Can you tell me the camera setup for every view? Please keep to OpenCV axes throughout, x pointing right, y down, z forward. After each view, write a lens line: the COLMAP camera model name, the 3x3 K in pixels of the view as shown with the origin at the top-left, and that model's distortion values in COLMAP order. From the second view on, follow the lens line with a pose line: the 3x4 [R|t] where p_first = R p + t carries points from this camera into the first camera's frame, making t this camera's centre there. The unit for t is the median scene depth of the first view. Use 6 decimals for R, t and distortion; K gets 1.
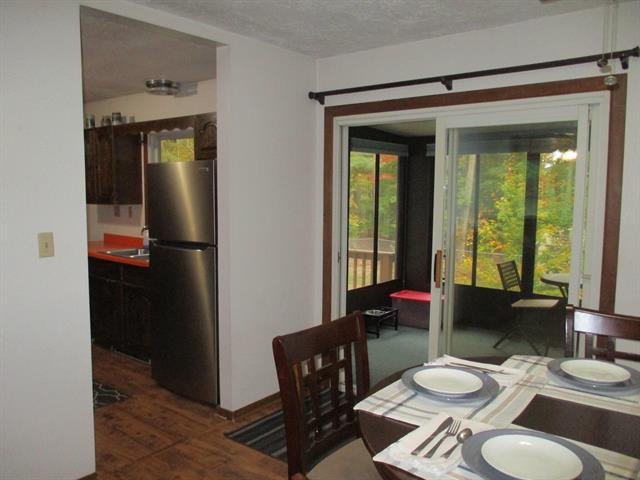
lens RADIAL K [[525.7, 0, 320.0], [0, 525.7, 240.0], [0, 0, 1]] dist [-0.040984, 0.003512]
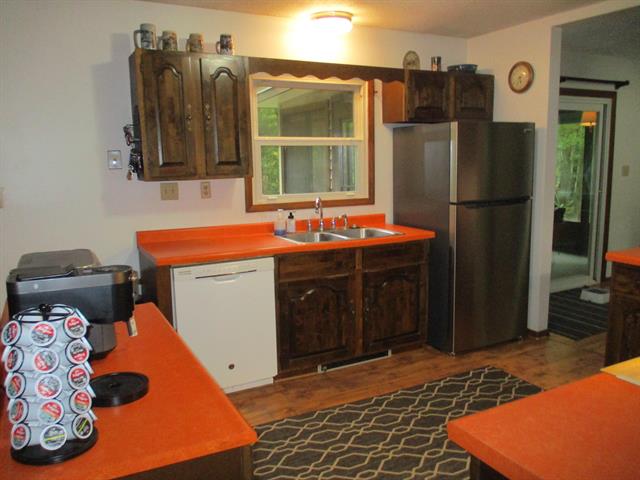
lens RADIAL K [[525.7, 0, 320.0], [0, 525.7, 240.0], [0, 0, 1]] dist [-0.040984, 0.003512]
pose [[0.414785, -0.158855, 0.895946, -0.955827], [0.110868, 0.986130, 0.123518, -0.060046], [-0.903140, 0.048099, 0.426643, 0.621275]]
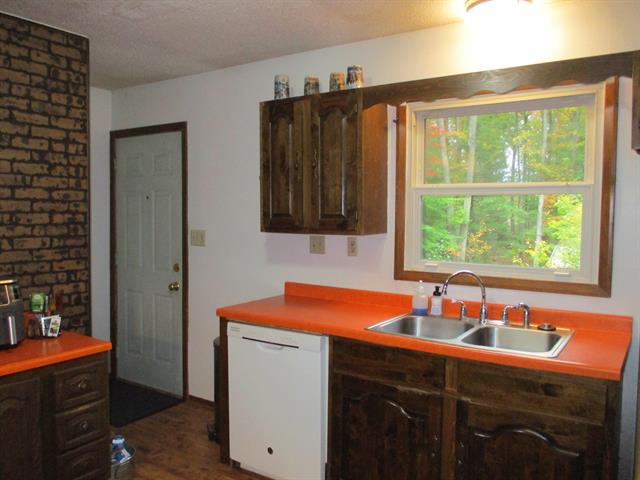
lens RADIAL K [[525.7, 0, 320.0], [0, 525.7, 240.0], [0, 0, 1]] dist [-0.040984, 0.003512]
pose [[0.997310, -0.008721, 0.072785, -0.463619], [0.012230, 0.998777, -0.047912, -0.035240], [-0.072278, 0.048673, 0.996196, 0.451023]]
